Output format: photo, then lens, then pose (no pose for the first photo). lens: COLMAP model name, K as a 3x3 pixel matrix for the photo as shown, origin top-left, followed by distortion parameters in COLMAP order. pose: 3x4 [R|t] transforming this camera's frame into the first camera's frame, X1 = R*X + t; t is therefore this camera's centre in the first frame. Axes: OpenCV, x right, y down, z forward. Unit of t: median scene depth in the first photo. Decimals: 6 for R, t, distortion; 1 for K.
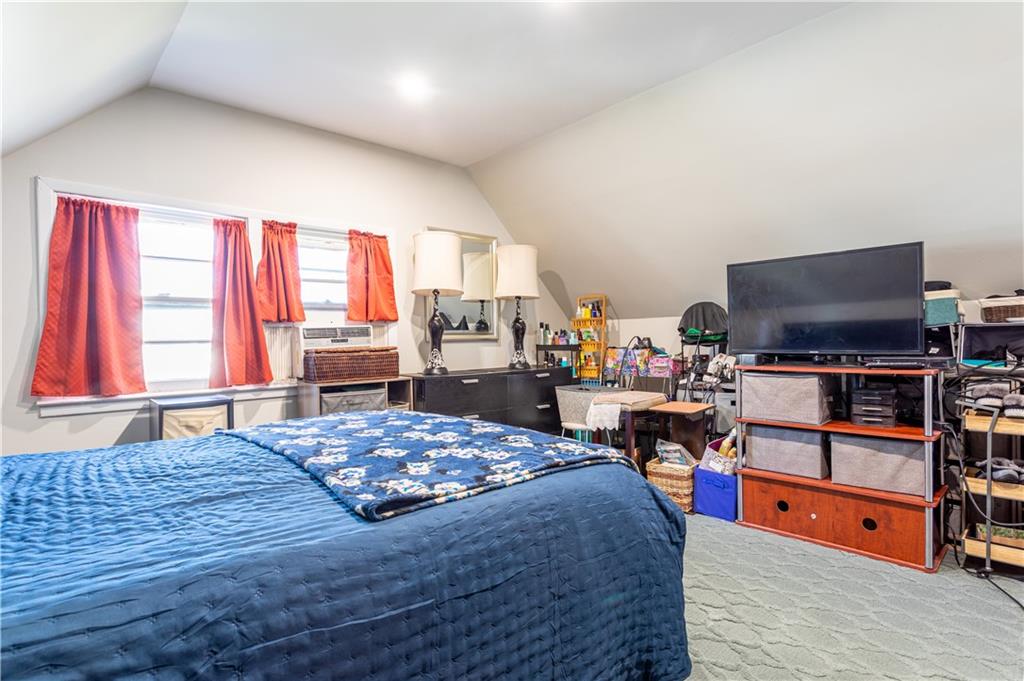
lens RADIAL K [[499.7, 0, 523.2], [0, 499.7, 339.8], [0, 0, 1]] dist [-0.000391, 0.000415]
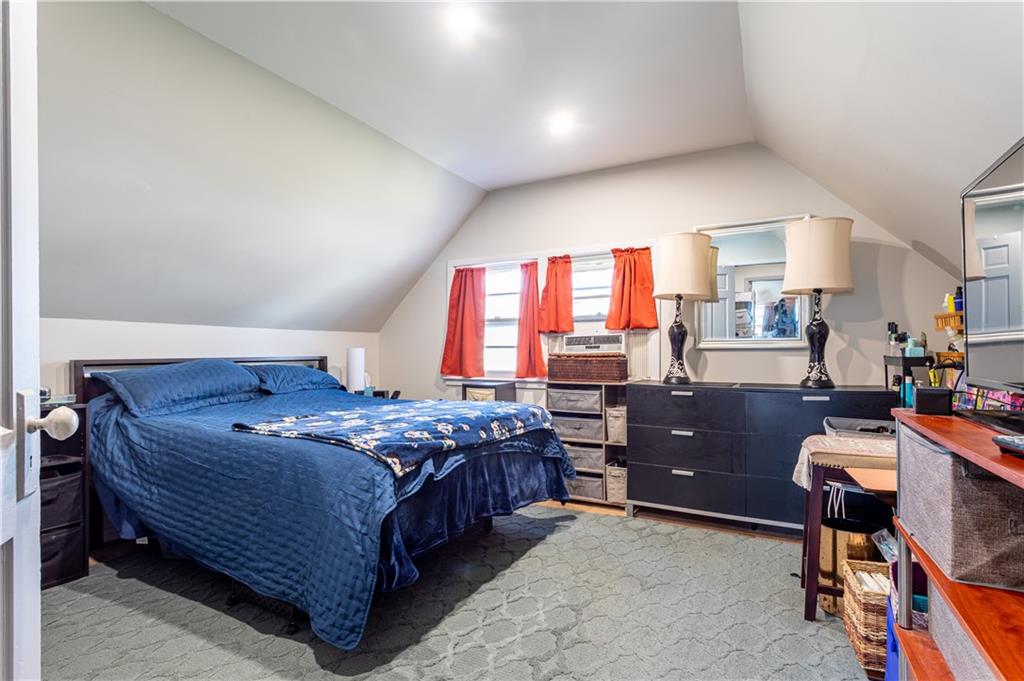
lens RADIAL K [[499.7, 0, 523.2], [0, 499.7, 339.8], [0, 0, 1]] dist [-0.000391, 0.000415]
pose [[0.343956, -0.001867, -0.938984, 0.761532], [-0.002702, 0.999992, -0.002978, -0.012801], [0.938982, 0.003561, 0.343948, 0.493881]]
